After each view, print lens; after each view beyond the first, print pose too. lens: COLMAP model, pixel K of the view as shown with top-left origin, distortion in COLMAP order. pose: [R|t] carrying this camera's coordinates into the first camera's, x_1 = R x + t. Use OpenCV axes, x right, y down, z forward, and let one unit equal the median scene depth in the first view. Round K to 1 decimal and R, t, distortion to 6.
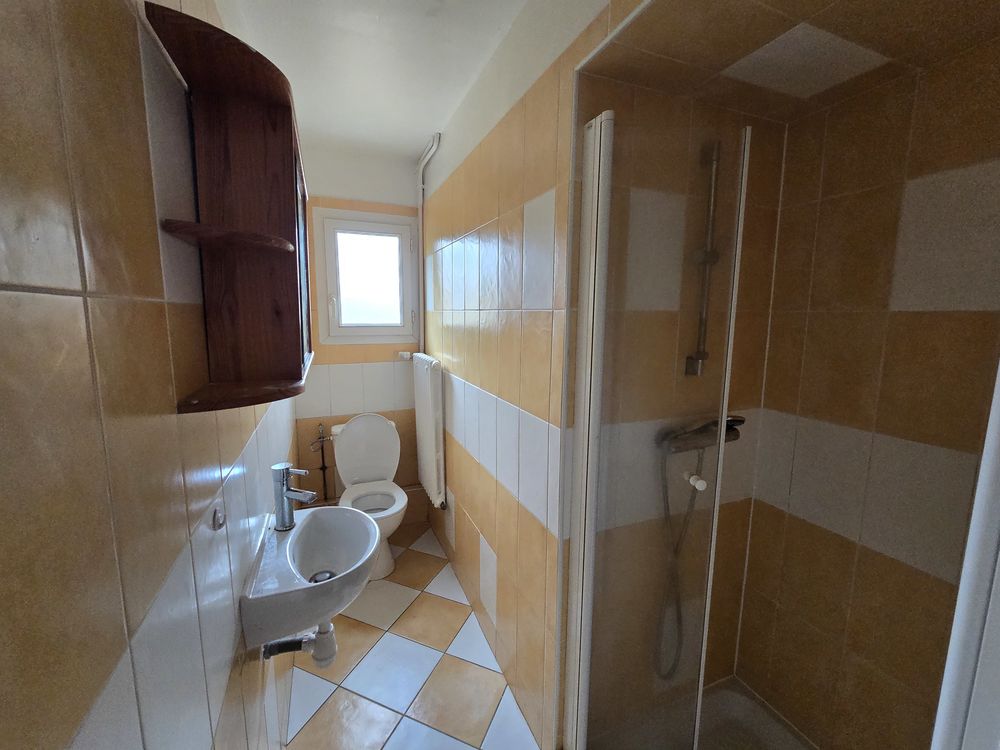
lens RADIAL K [[410.8, 0, 498.6], [0, 410.8, 373.7], [0, 0, 1]] dist [-0.002148, 0.000195]
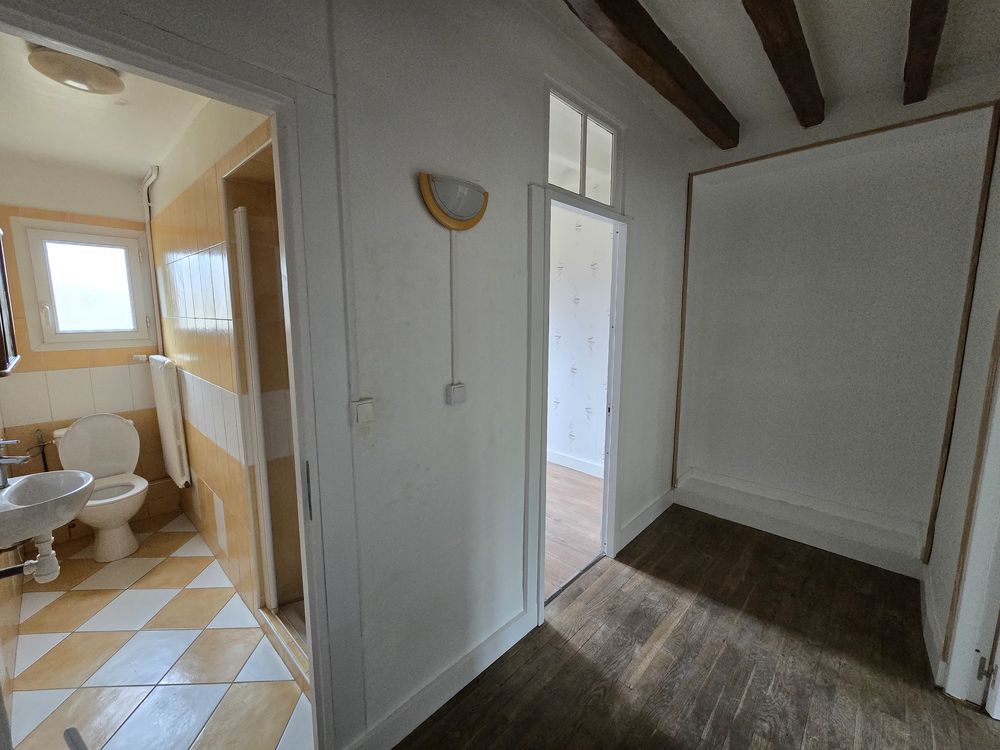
lens RADIAL K [[410.8, 0, 501.2], [0, 410.8, 371.0], [0, 0, 1]] dist [-0.002148, 0.000195]
pose [[0.907251, -0.065252, 0.415497, 0.205891], [0.066018, 0.997740, 0.012539, 0.043104], [-0.415376, 0.016054, 0.909508, -0.426114]]
